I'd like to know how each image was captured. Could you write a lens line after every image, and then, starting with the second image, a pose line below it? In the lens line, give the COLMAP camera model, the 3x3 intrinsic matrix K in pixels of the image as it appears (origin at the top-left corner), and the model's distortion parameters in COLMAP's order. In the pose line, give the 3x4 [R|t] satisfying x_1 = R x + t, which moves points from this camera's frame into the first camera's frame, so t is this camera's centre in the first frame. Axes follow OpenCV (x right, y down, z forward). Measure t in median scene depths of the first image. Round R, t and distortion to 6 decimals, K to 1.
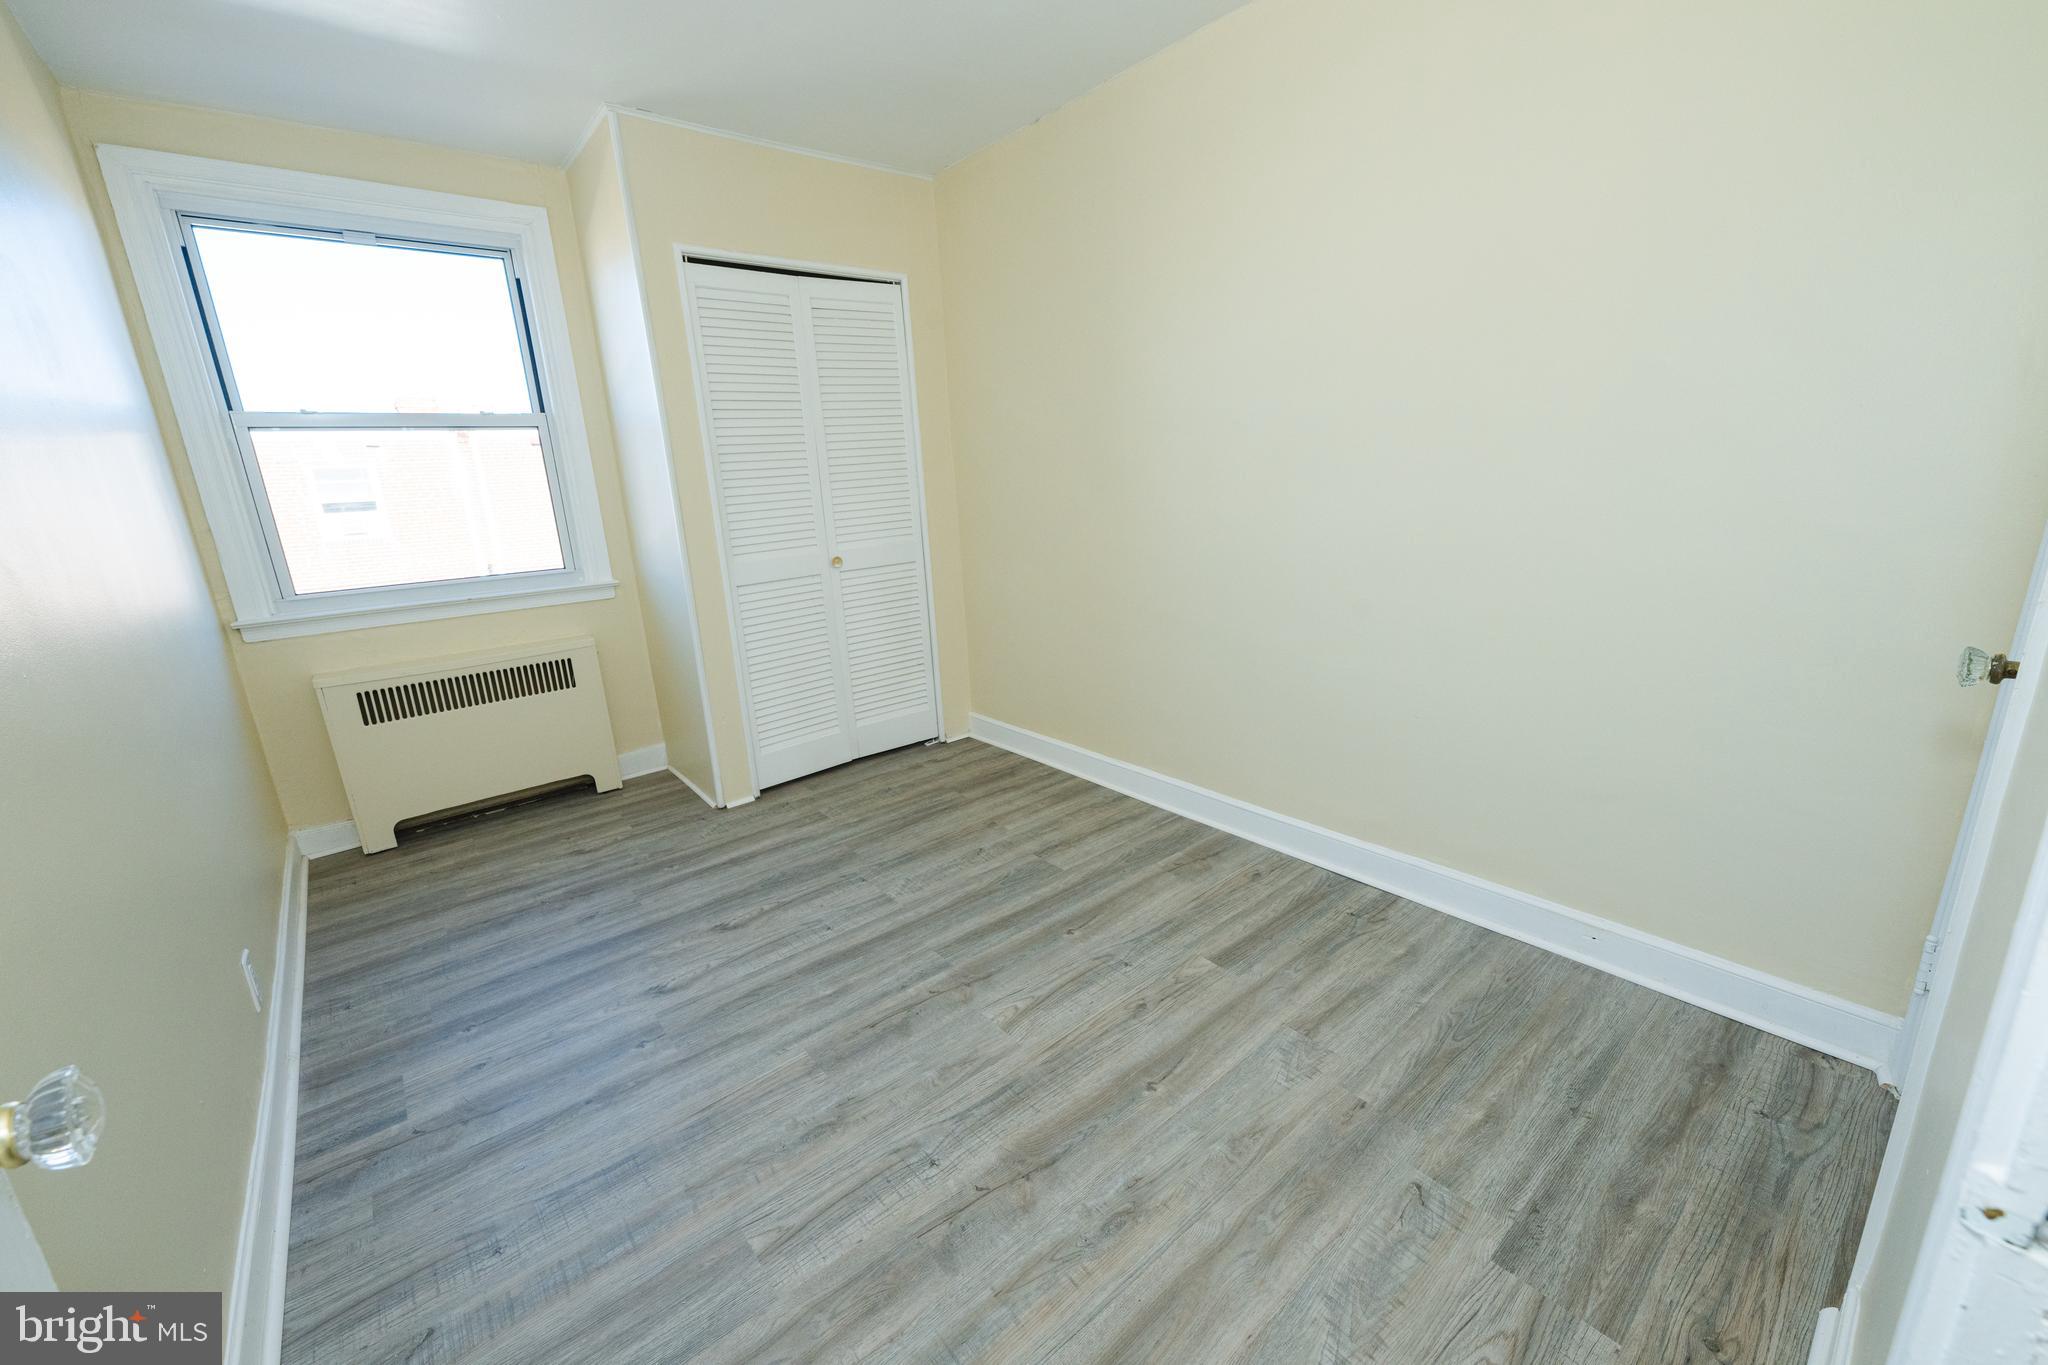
lens RADIAL K [[806.4, 0, 1024.0], [0, 806.4, 682.5], [0, 0, 1]] dist [-0.001416, 0.000101]
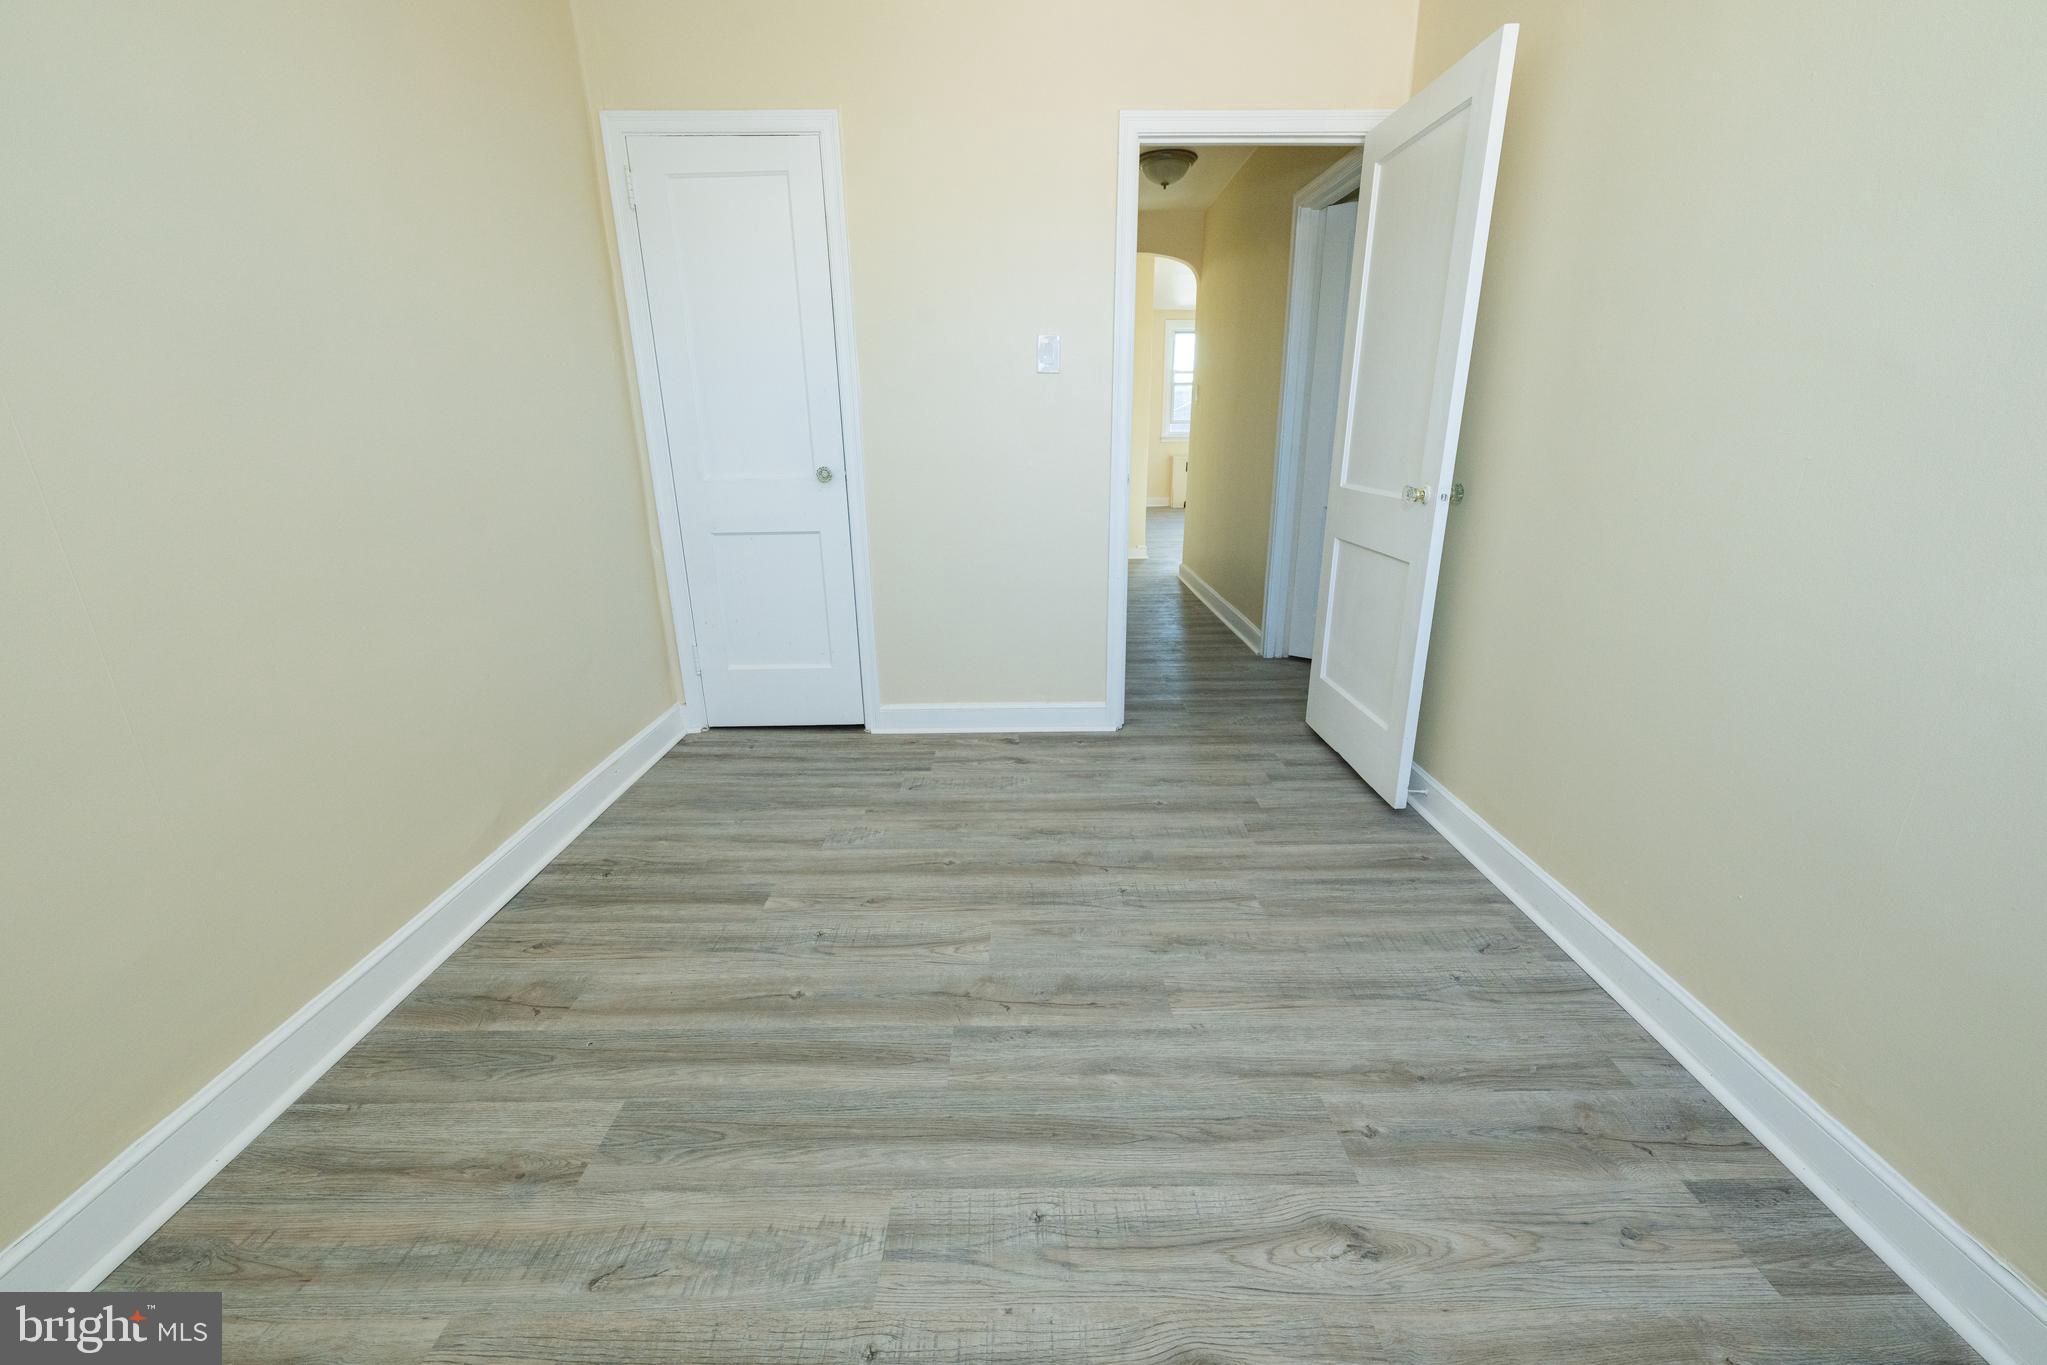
lens RADIAL K [[806.0, 0, 1023.5], [0, 806.0, 682.5], [0, 0, 1]] dist [-0.001416, 0.000101]
pose [[-0.767775, -0.142769, 0.624611, -0.619762], [0.208106, 0.866437, 0.453849, -0.274859], [-0.605982, 0.478439, -0.635517, 1.432246]]
